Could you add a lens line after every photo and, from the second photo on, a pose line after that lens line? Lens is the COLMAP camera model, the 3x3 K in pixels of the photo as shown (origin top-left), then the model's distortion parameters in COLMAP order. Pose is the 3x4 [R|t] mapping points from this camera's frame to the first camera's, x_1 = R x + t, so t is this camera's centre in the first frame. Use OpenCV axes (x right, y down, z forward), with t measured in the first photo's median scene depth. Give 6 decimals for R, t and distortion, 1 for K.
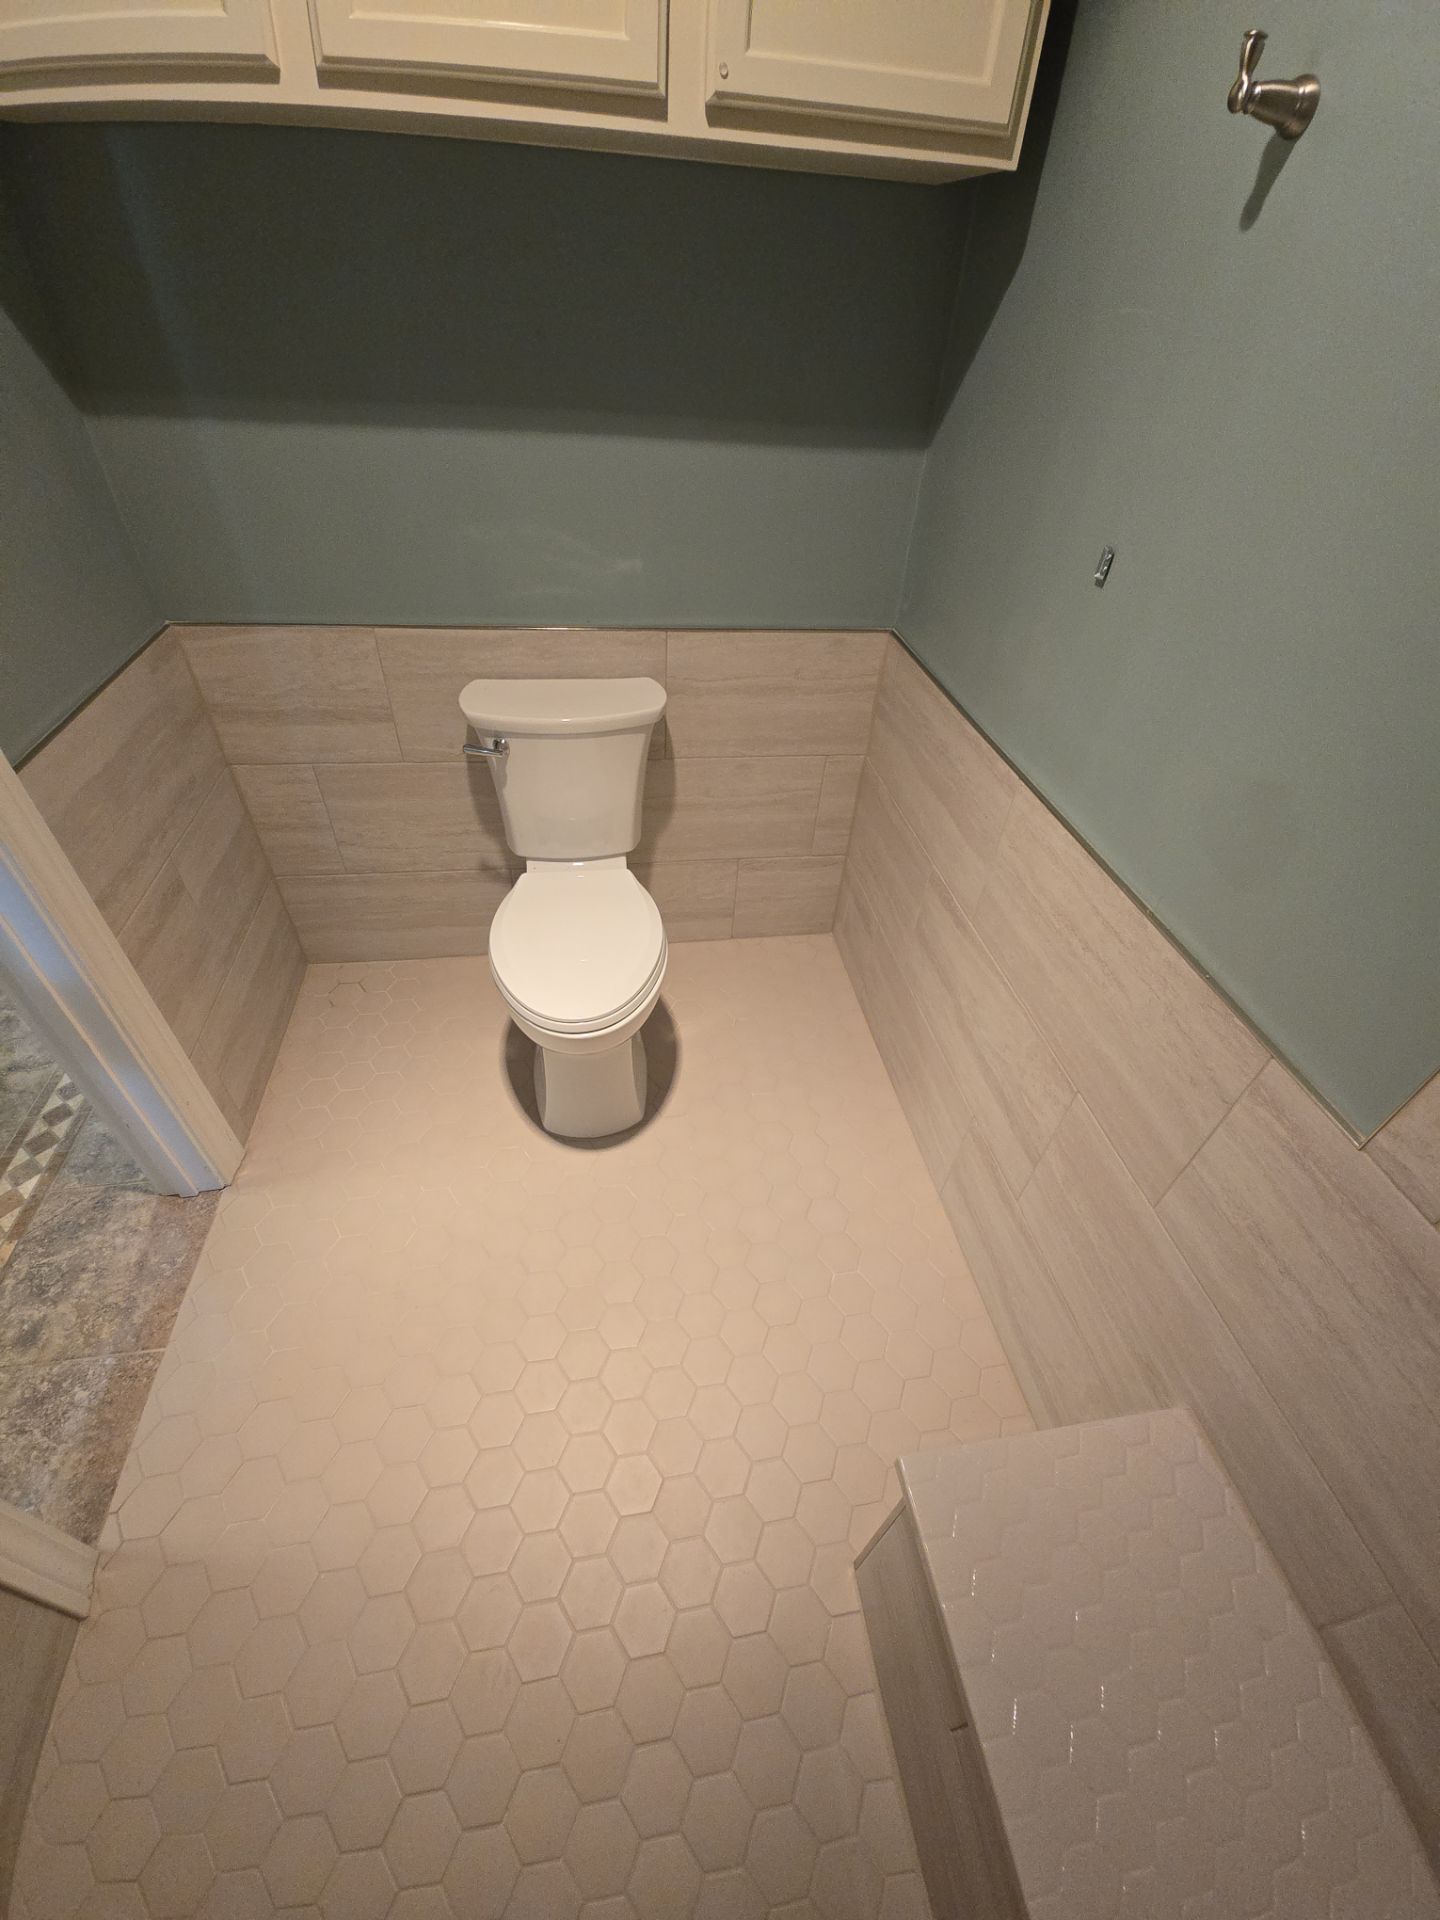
lens RADIAL K [[776.1, 0, 724.1], [0, 776.1, 963.7], [0, 0, 1]] dist [0.005955, -0.005243]
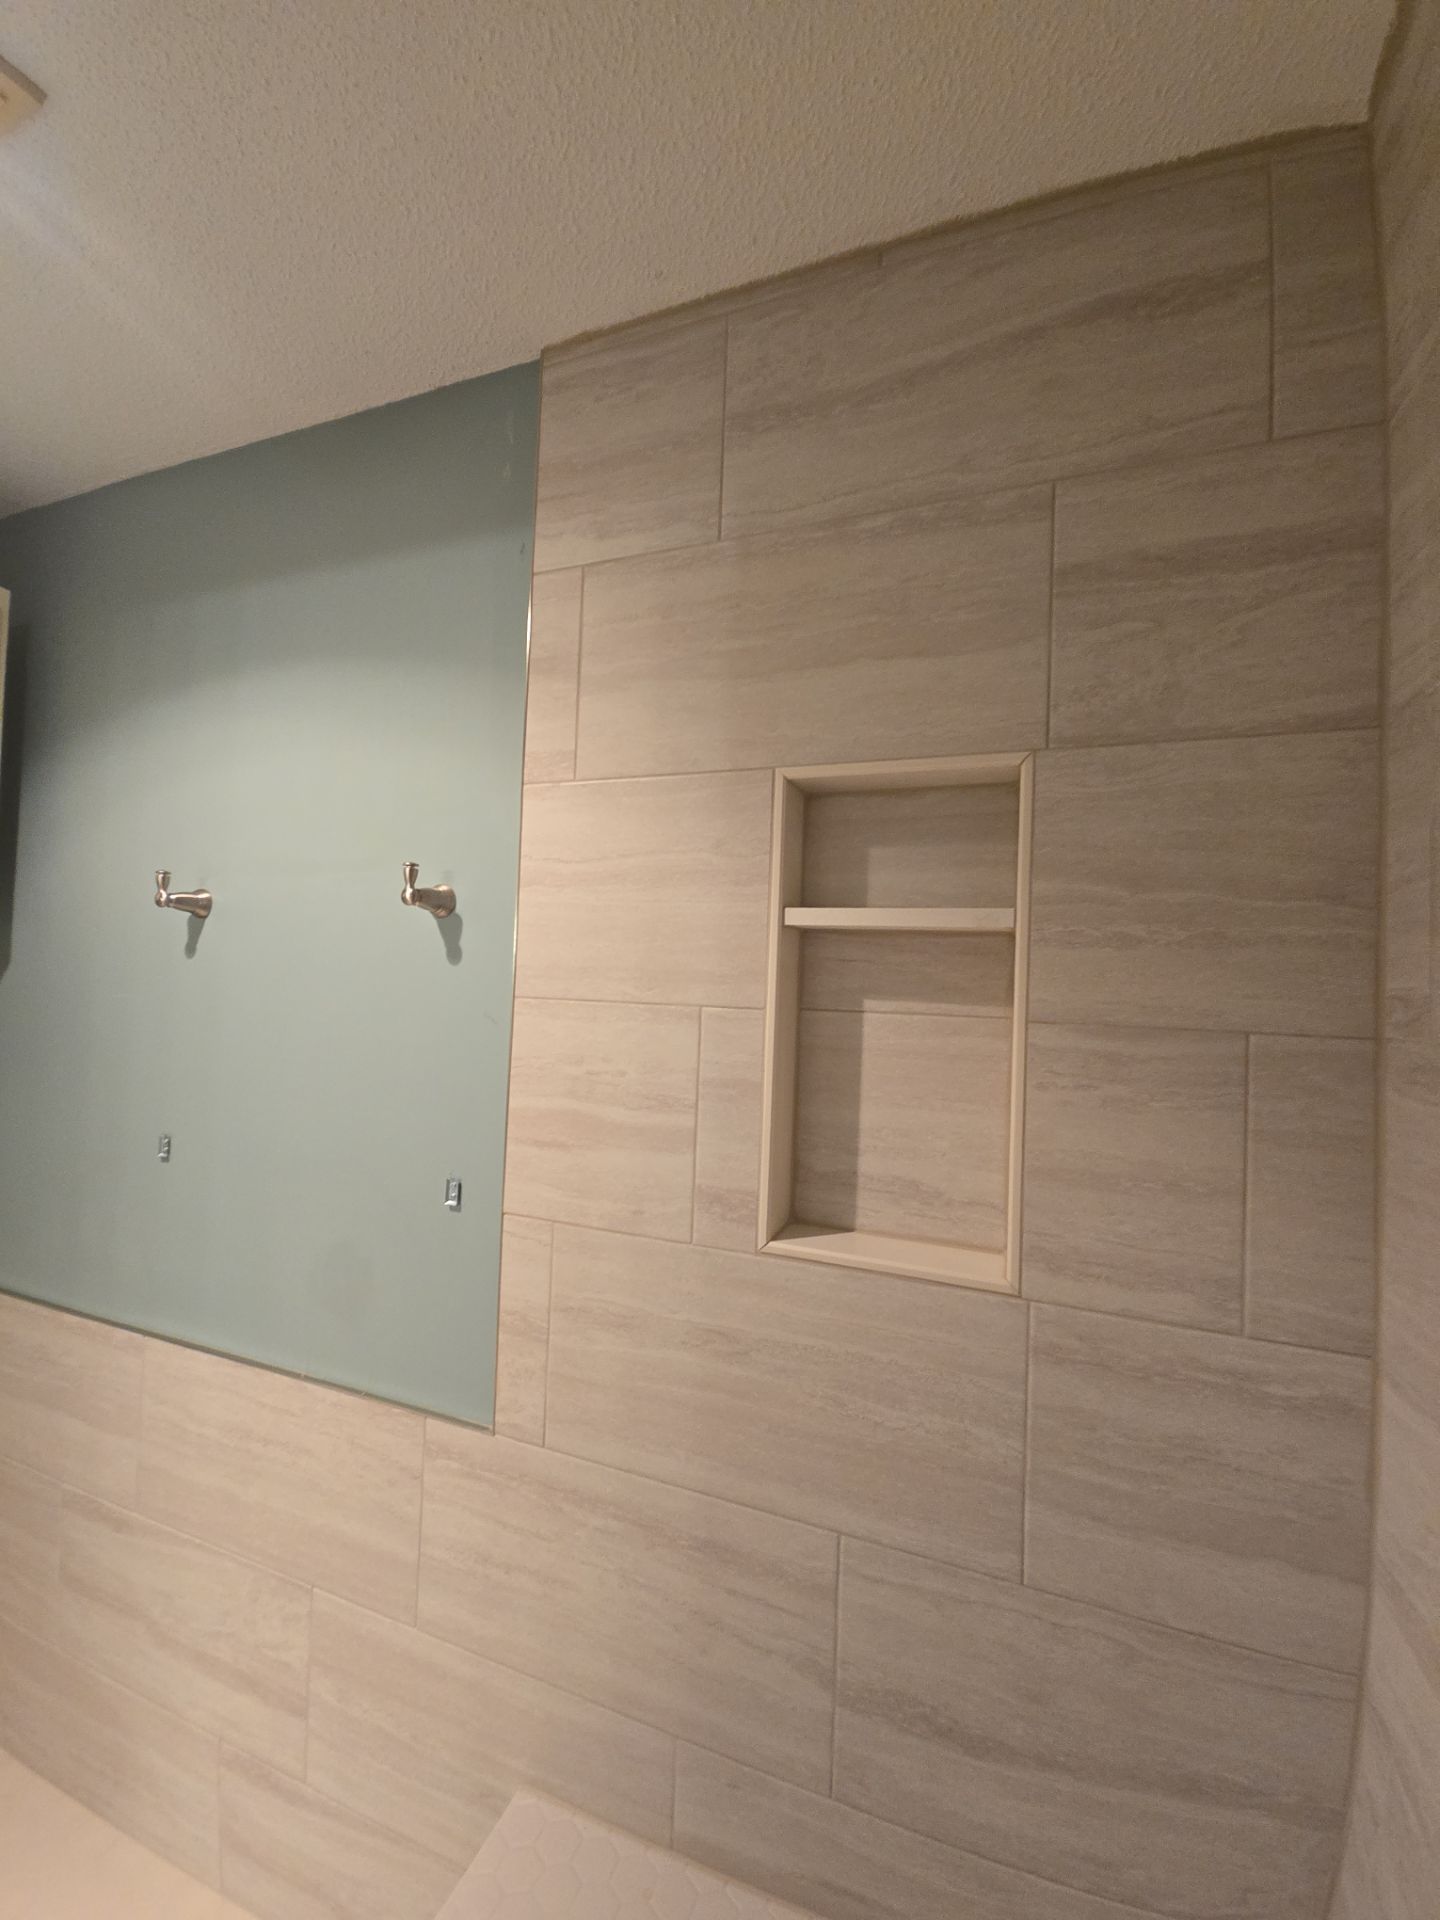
lens RADIAL K [[776.1, 0, 717.9], [0, 776.1, 956.9], [0, 0, 1]] dist [0.005955, -0.005243]
pose [[0.502145, -0.013907, 0.864672, -0.163282], [0.566164, 0.761087, -0.316551, 0.176945], [-0.653688, 0.648501, 0.390050, -0.310302]]
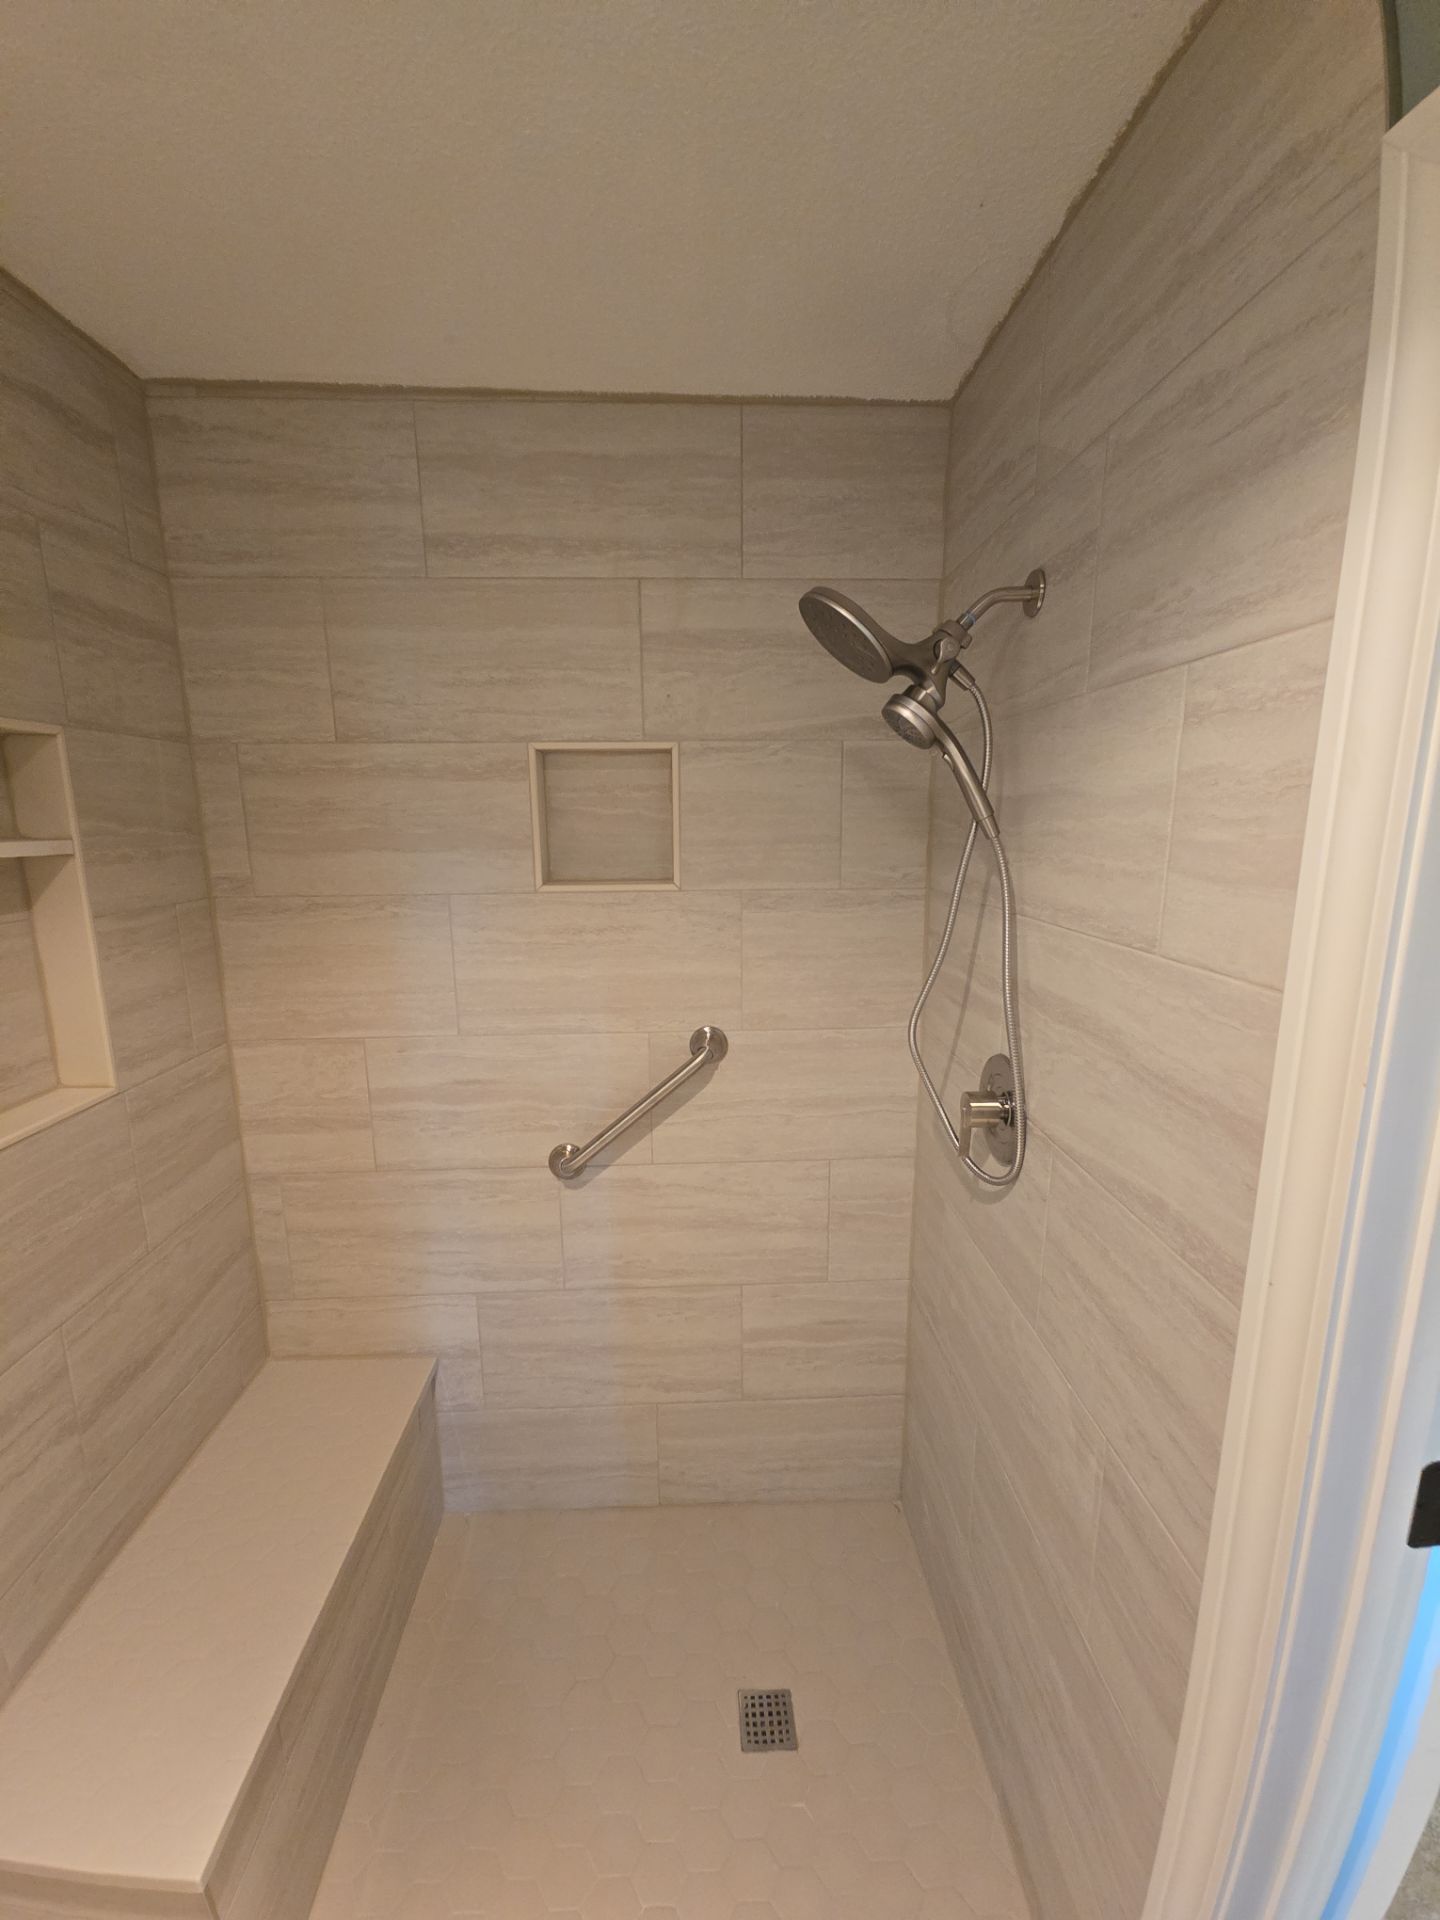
lens RADIAL K [[776.1, 0, 720.9], [0, 776.1, 960.2], [0, 0, 1]] dist [0.005955, -0.005243]
pose [[-0.991803, -0.071934, 0.105601, -0.393696], [0.039202, 0.615300, 0.787317, -0.711923], [-0.121611, 0.785004, -0.607437, 0.501758]]
